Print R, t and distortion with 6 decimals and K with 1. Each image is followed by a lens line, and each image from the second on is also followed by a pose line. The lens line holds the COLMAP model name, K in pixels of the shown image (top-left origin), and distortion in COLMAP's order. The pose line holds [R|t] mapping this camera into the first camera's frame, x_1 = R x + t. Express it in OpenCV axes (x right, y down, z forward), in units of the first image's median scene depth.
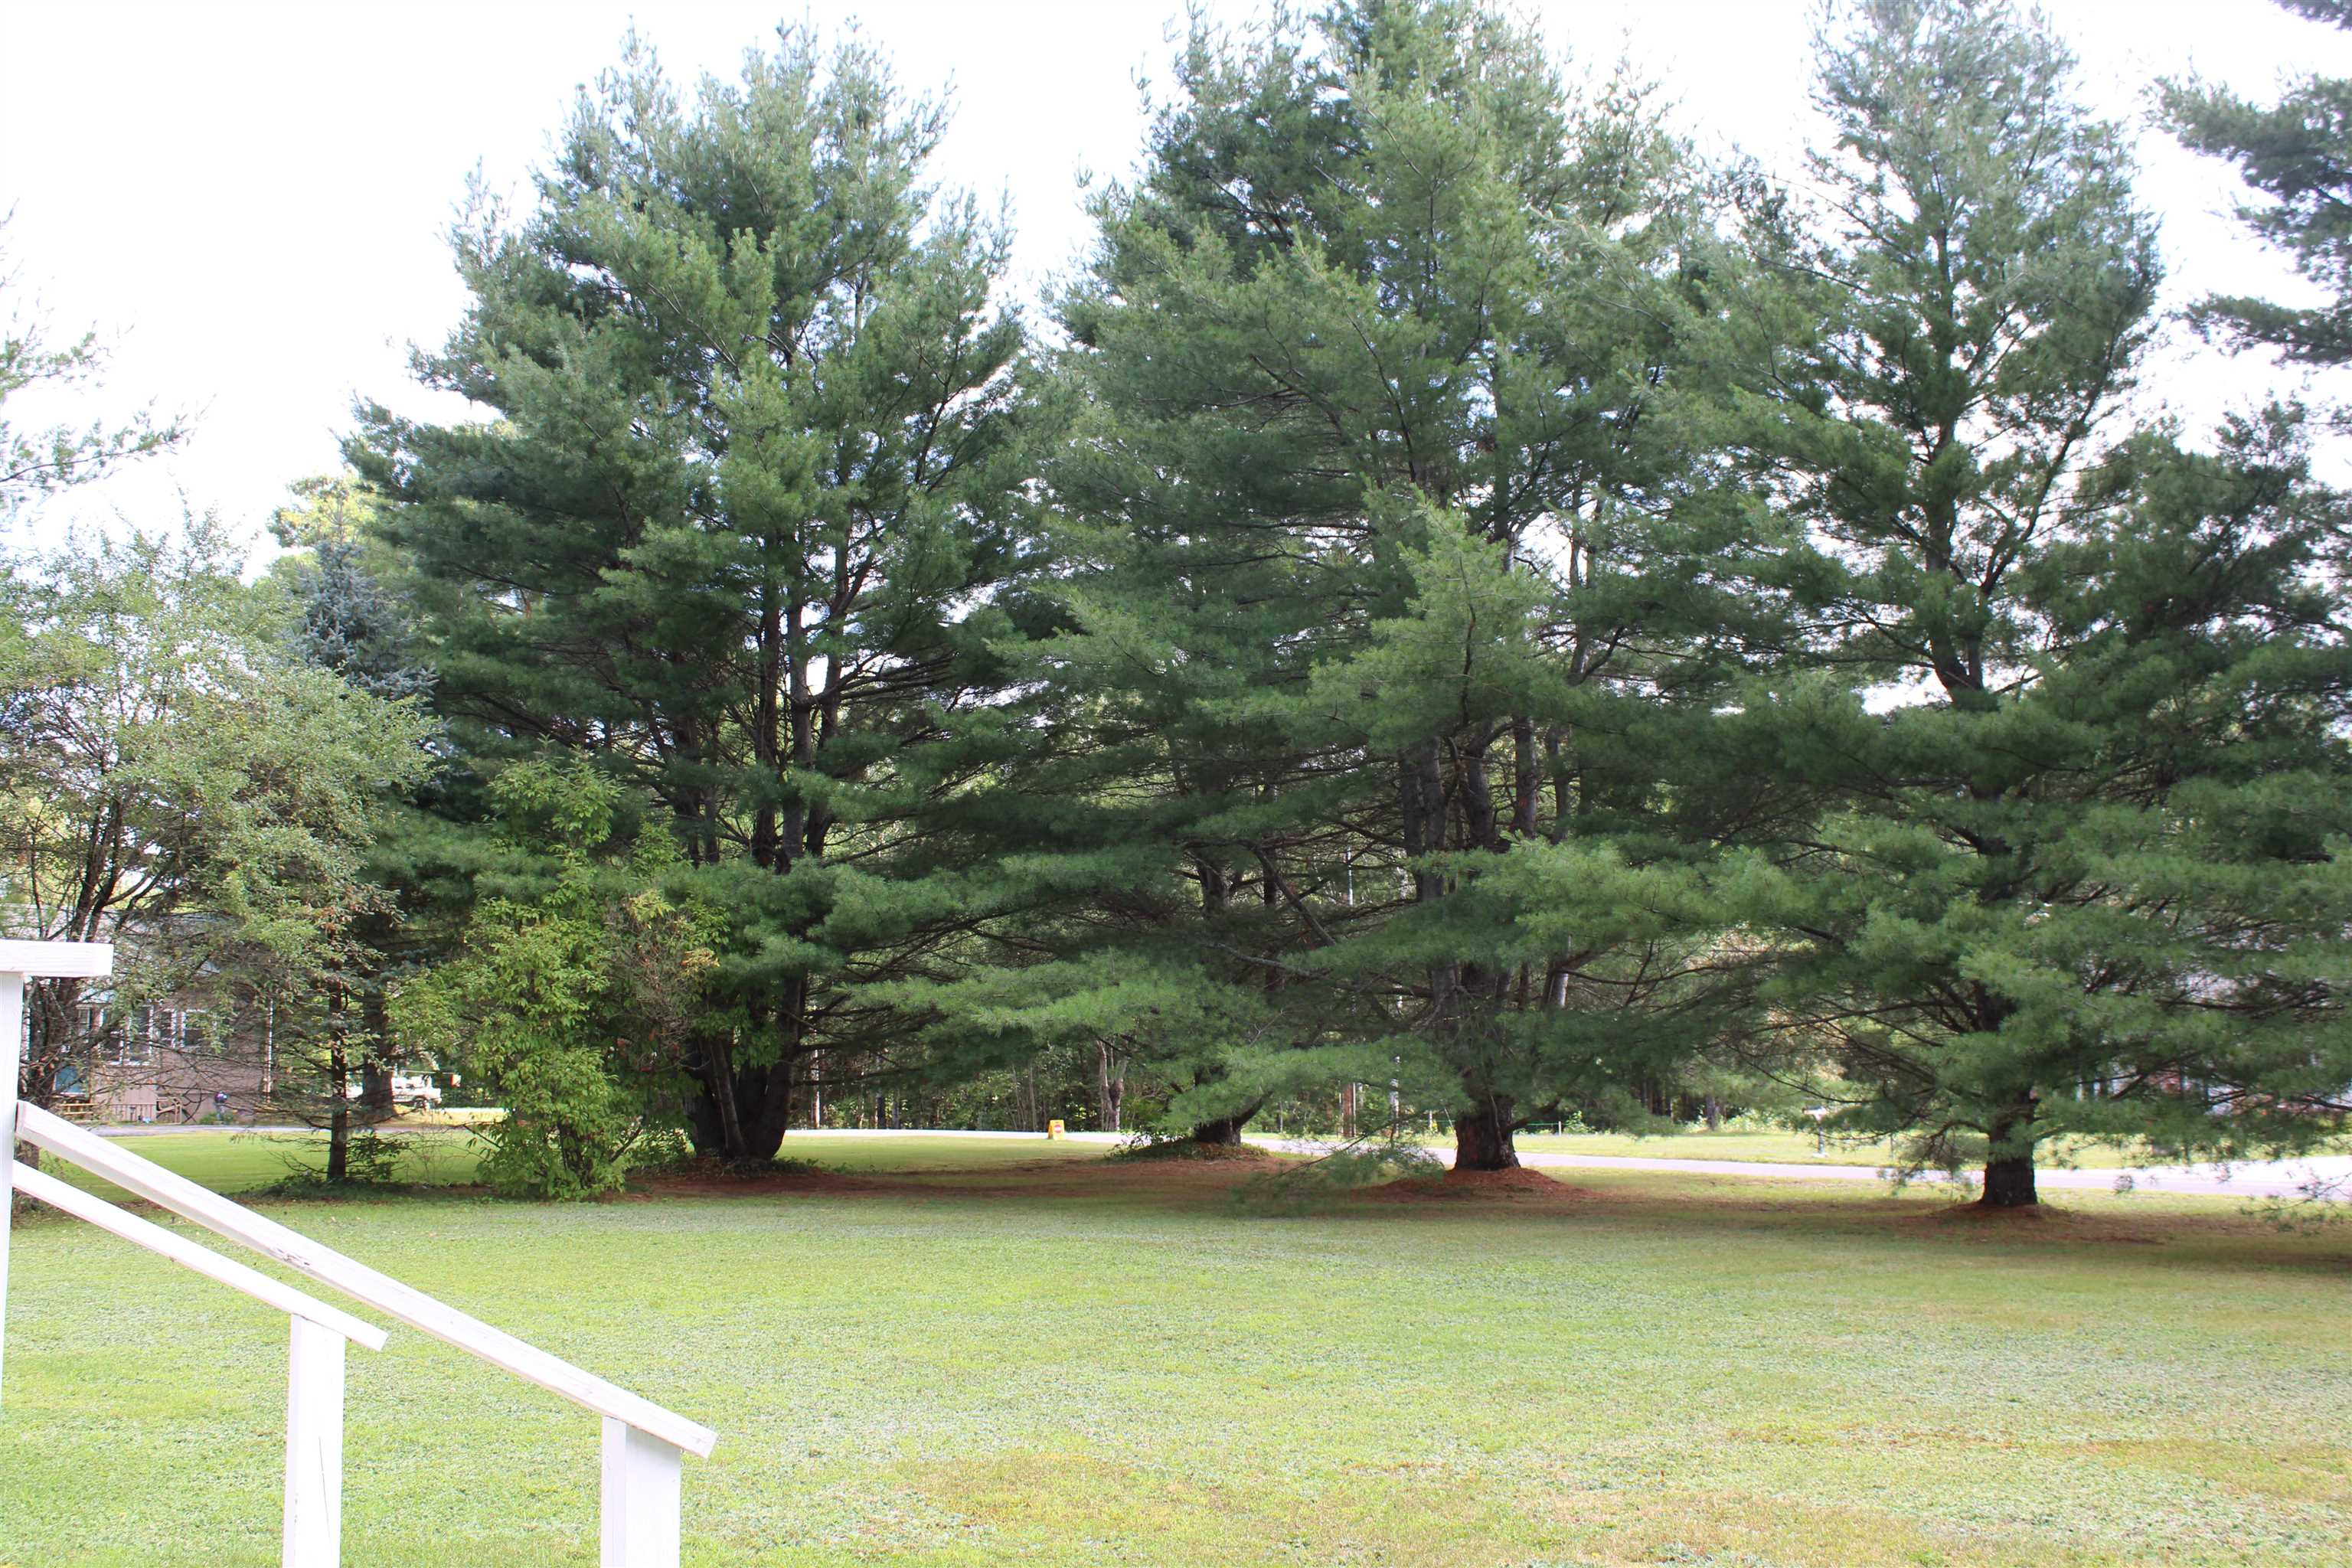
lens RADIAL K [[2349.0, 0, 1176.0], [0, 2349.0, 784.0], [0, 0, 1]] dist [-0.121902, 0.160890]
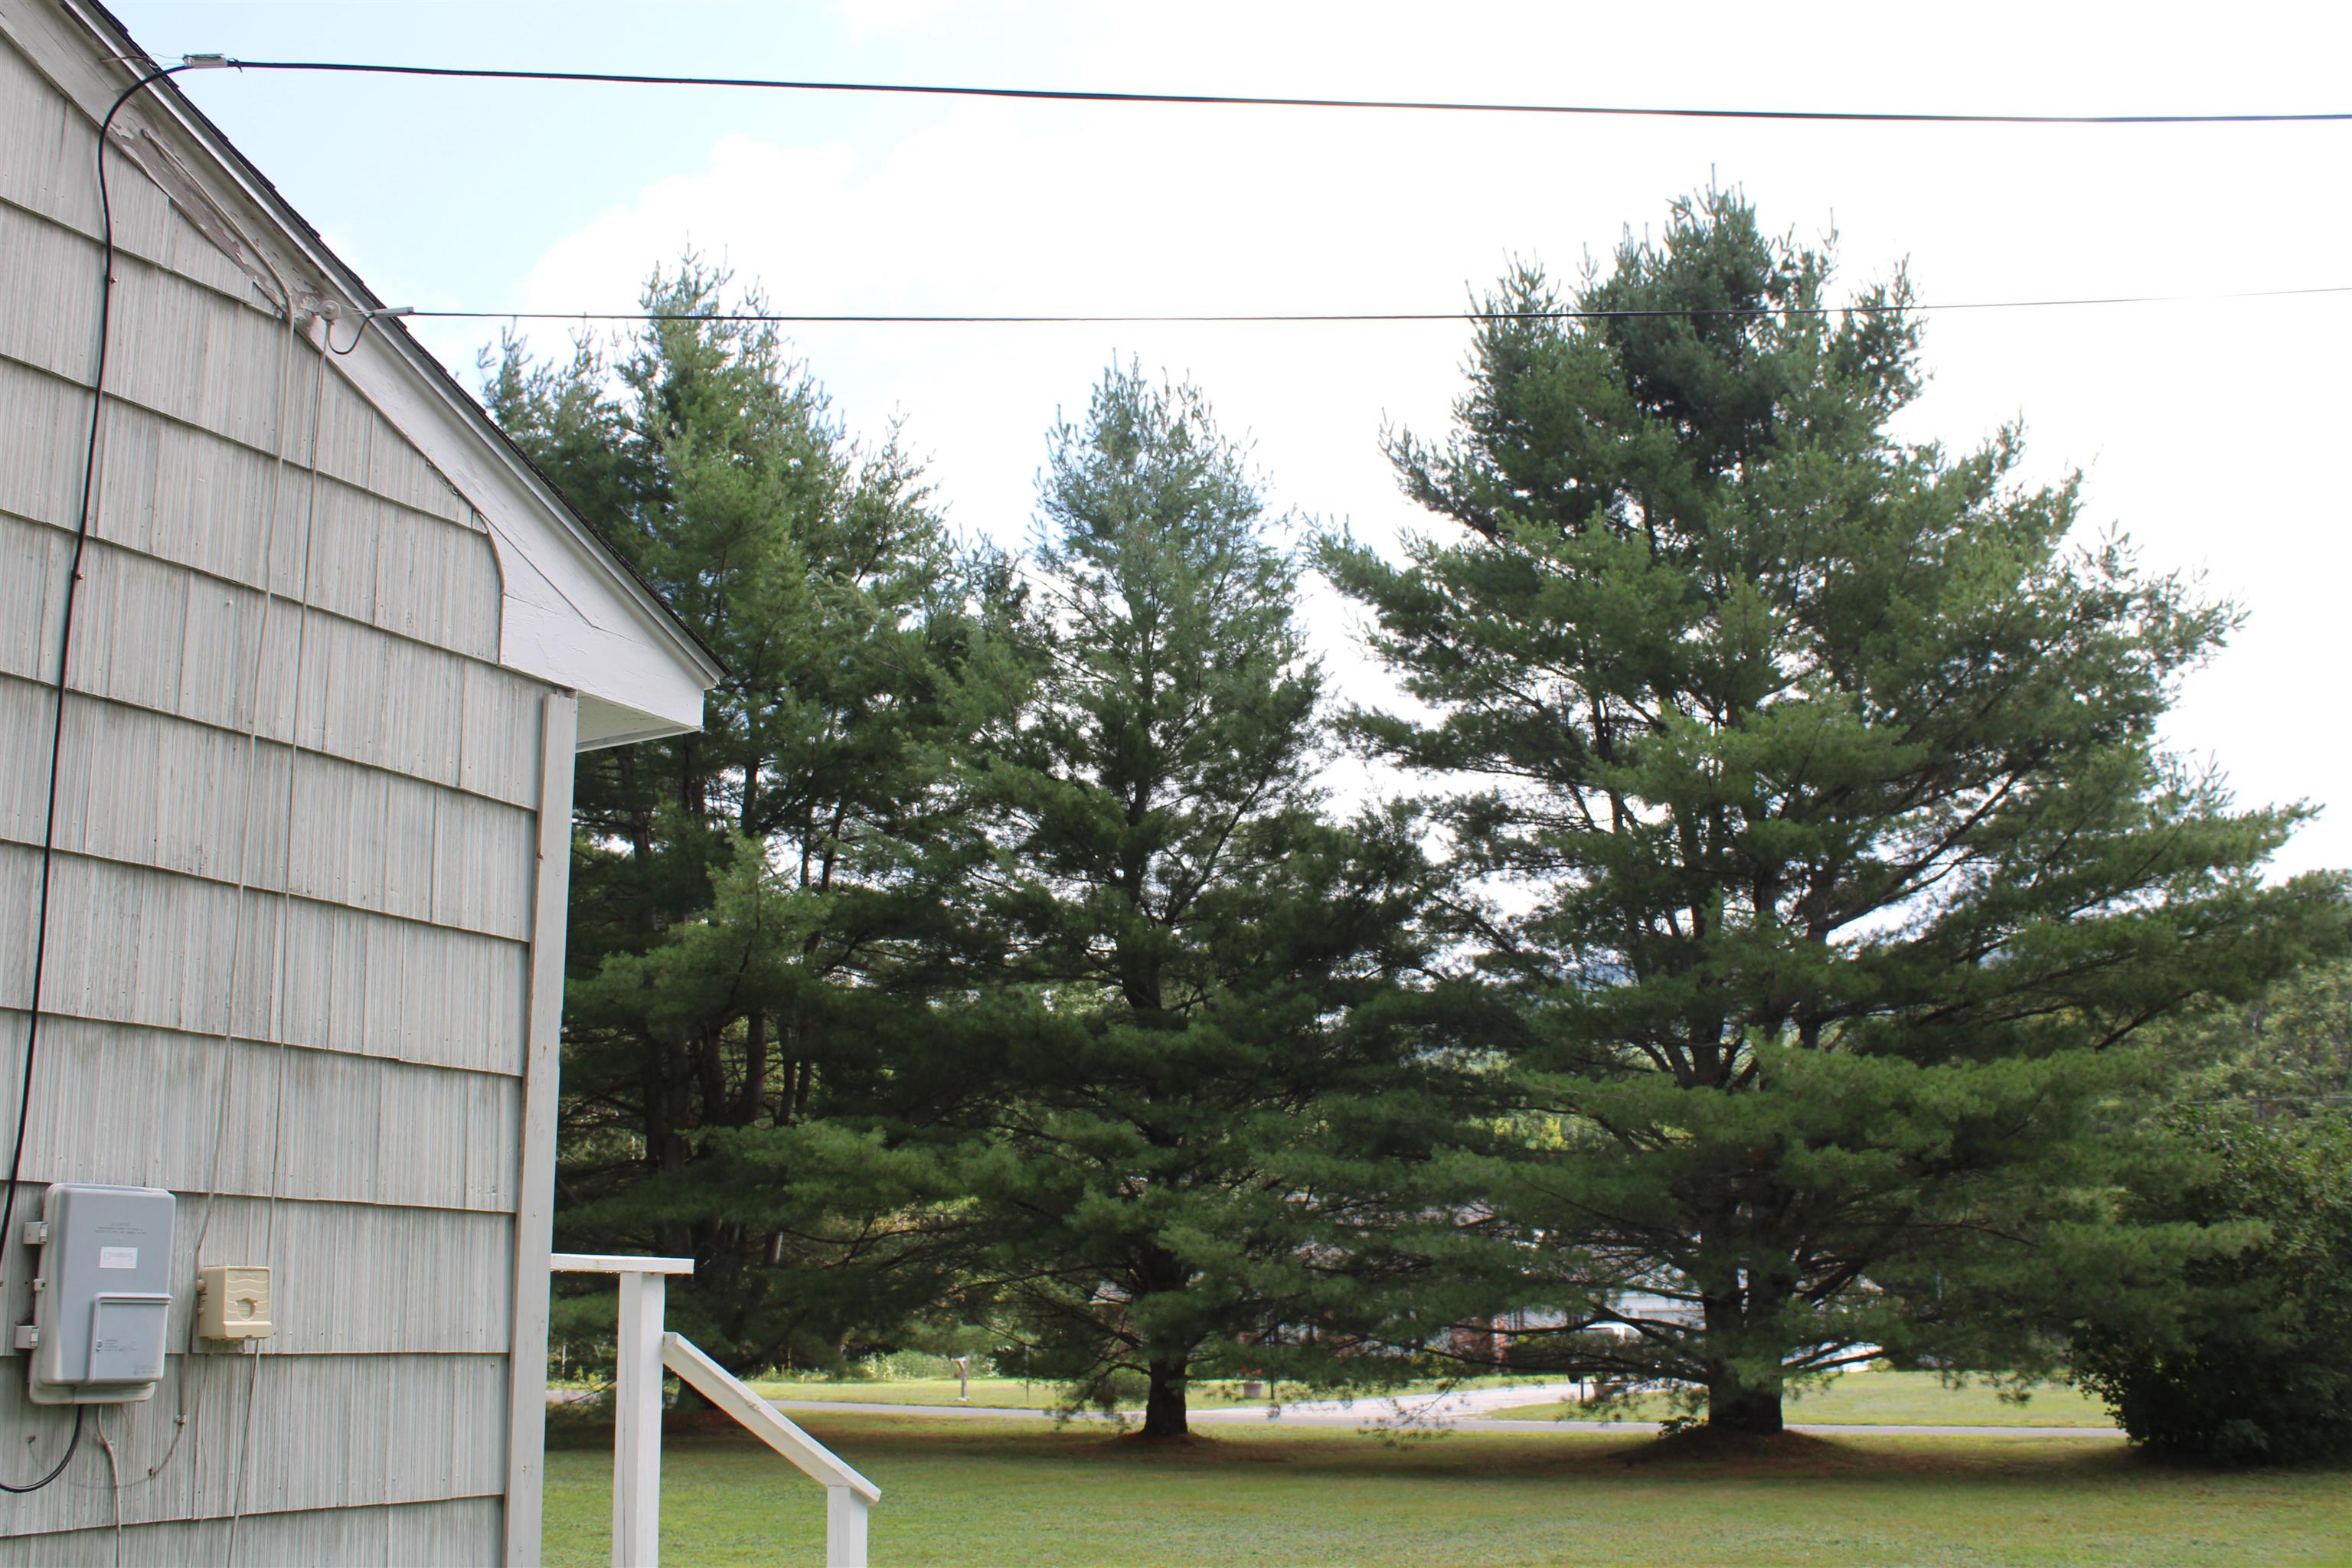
lens RADIAL K [[2318.2, 0, 1166.2], [0, 2318.2, 779.0], [0, 0, 1]] dist [-0.137059, 0.145948]
pose [[0.930016, 0.083795, 0.357839, -0.090738], [-0.044150, 0.992083, -0.117571, -0.015494], [-0.364857, 0.093545, 0.926352, -0.132329]]
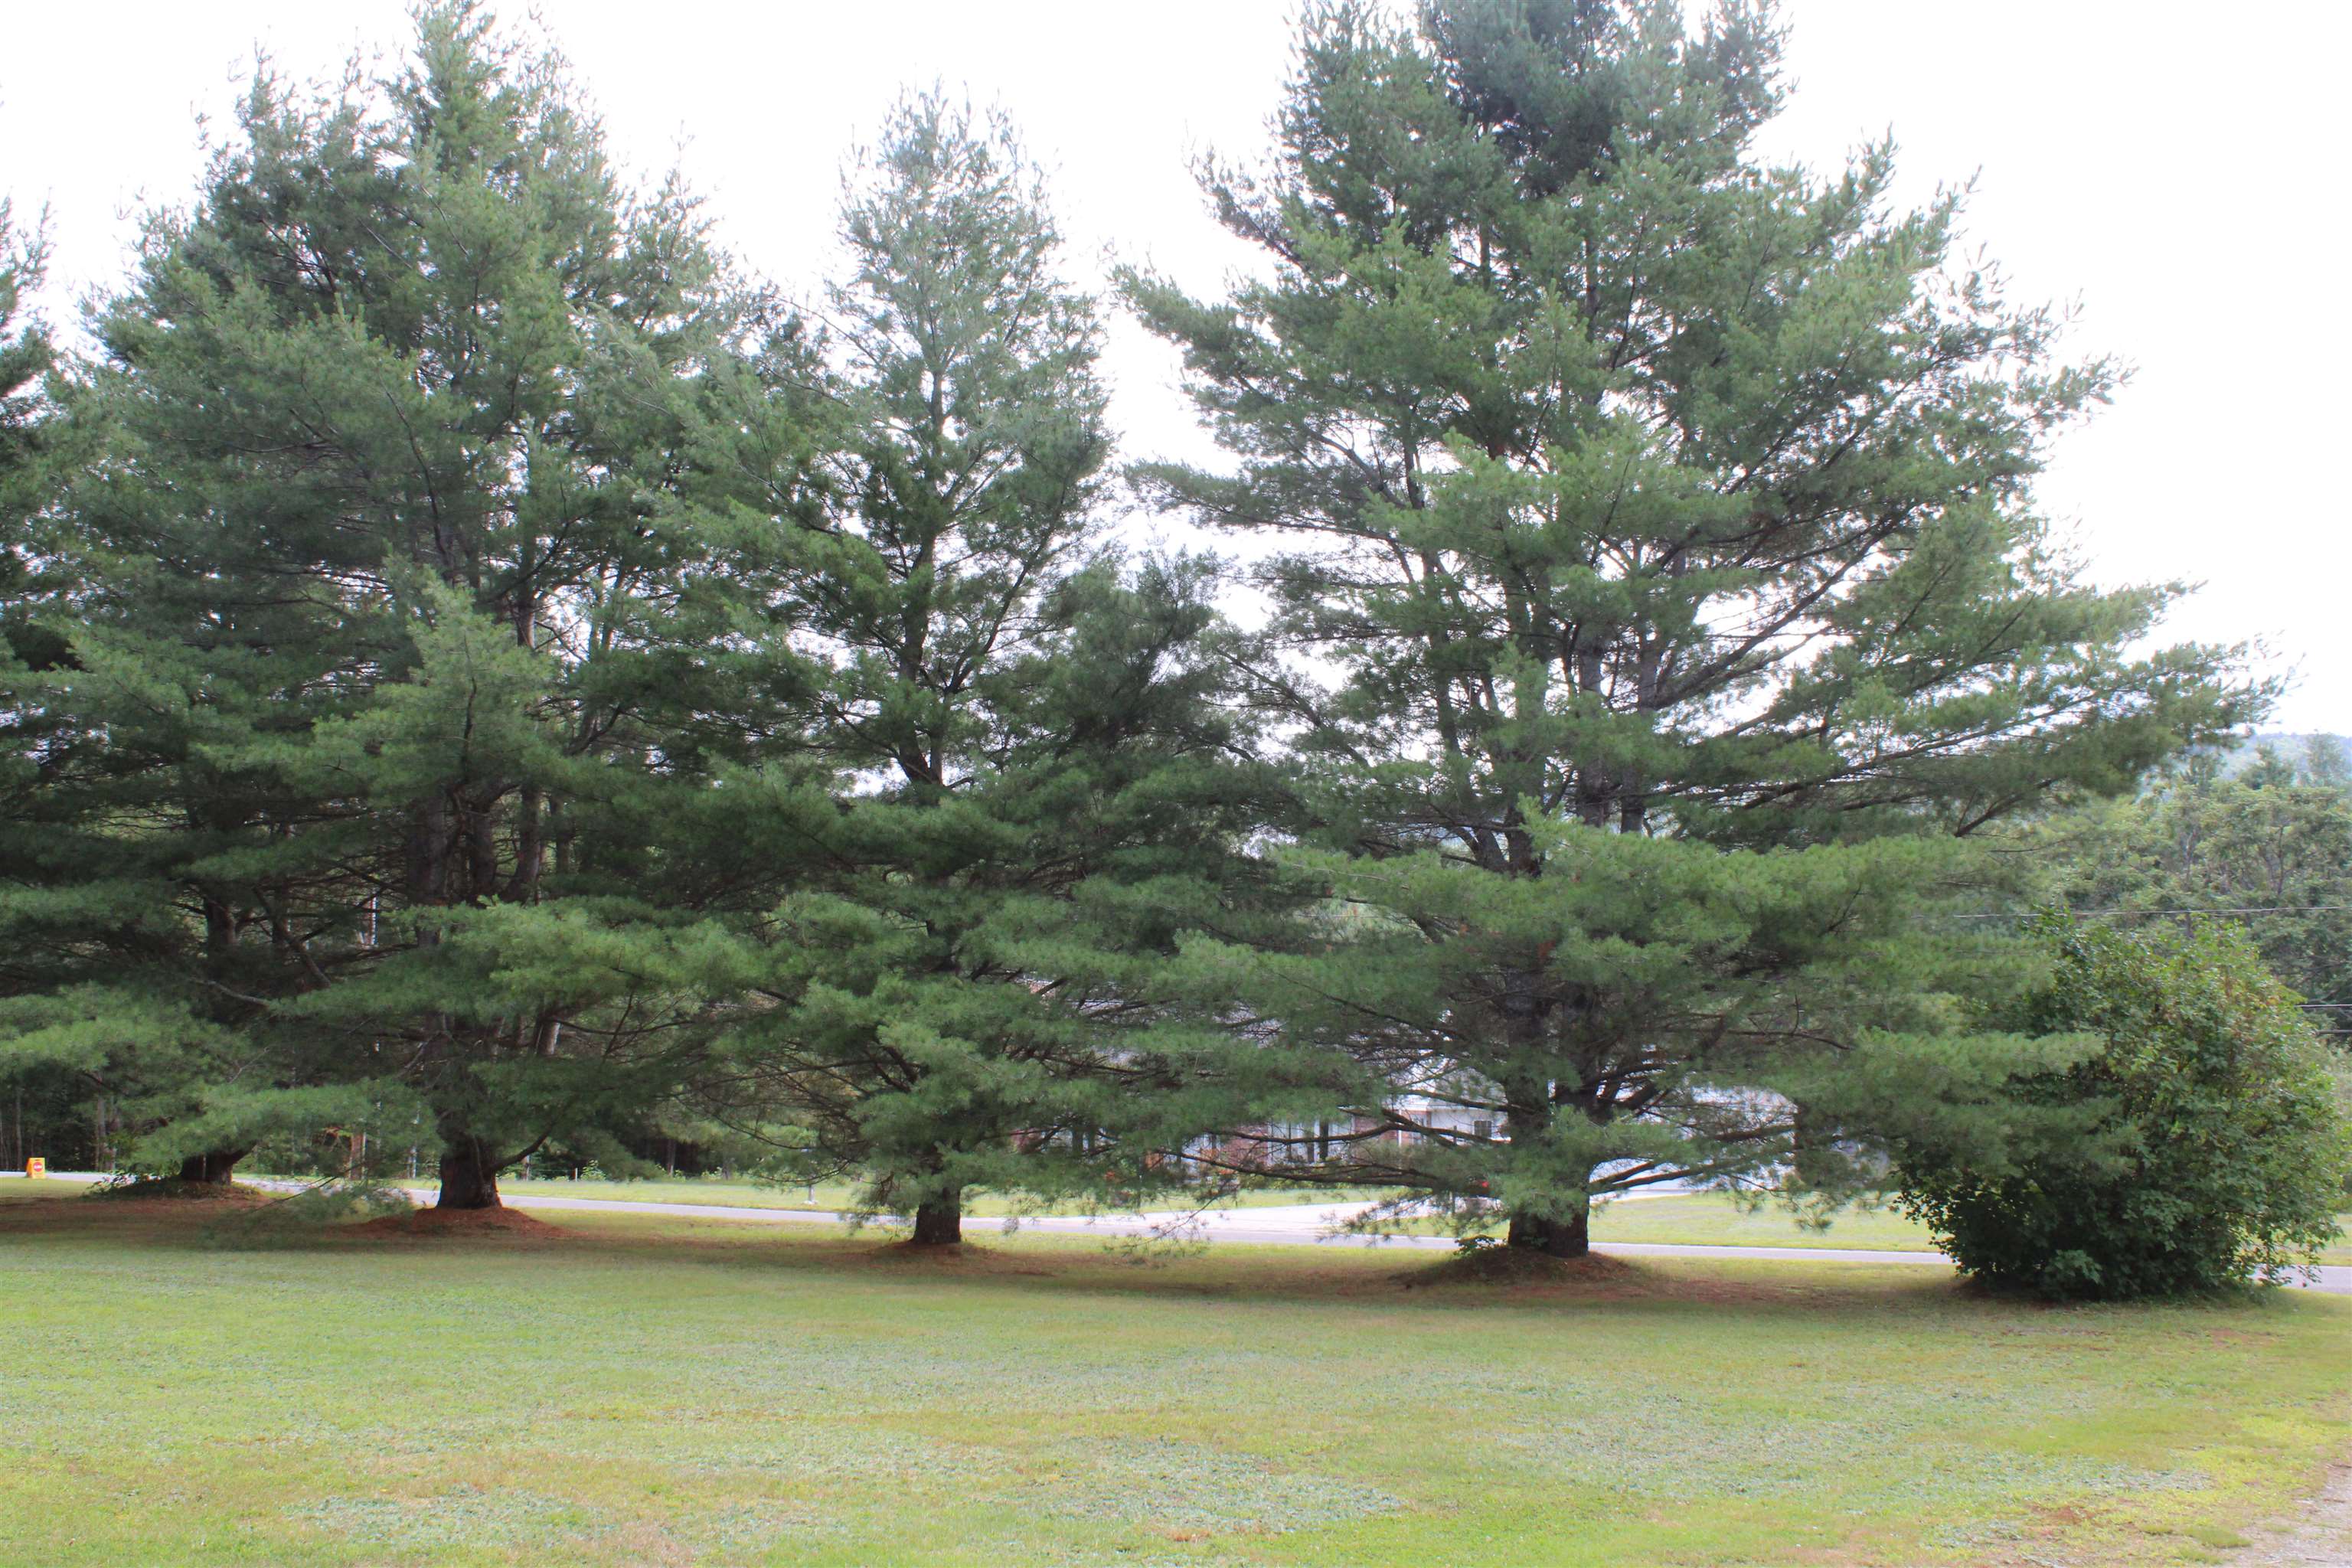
lens RADIAL K [[2318.2, 0, 1166.2], [0, 2318.2, 779.0], [0, 0, 1]] dist [-0.137059, 0.145948]
pose [[0.921050, 0.066860, 0.383662, 0.017985], [-0.057483, 0.997702, -0.035870, -0.008337], [-0.385179, 0.010984, 0.922777, -0.066778]]
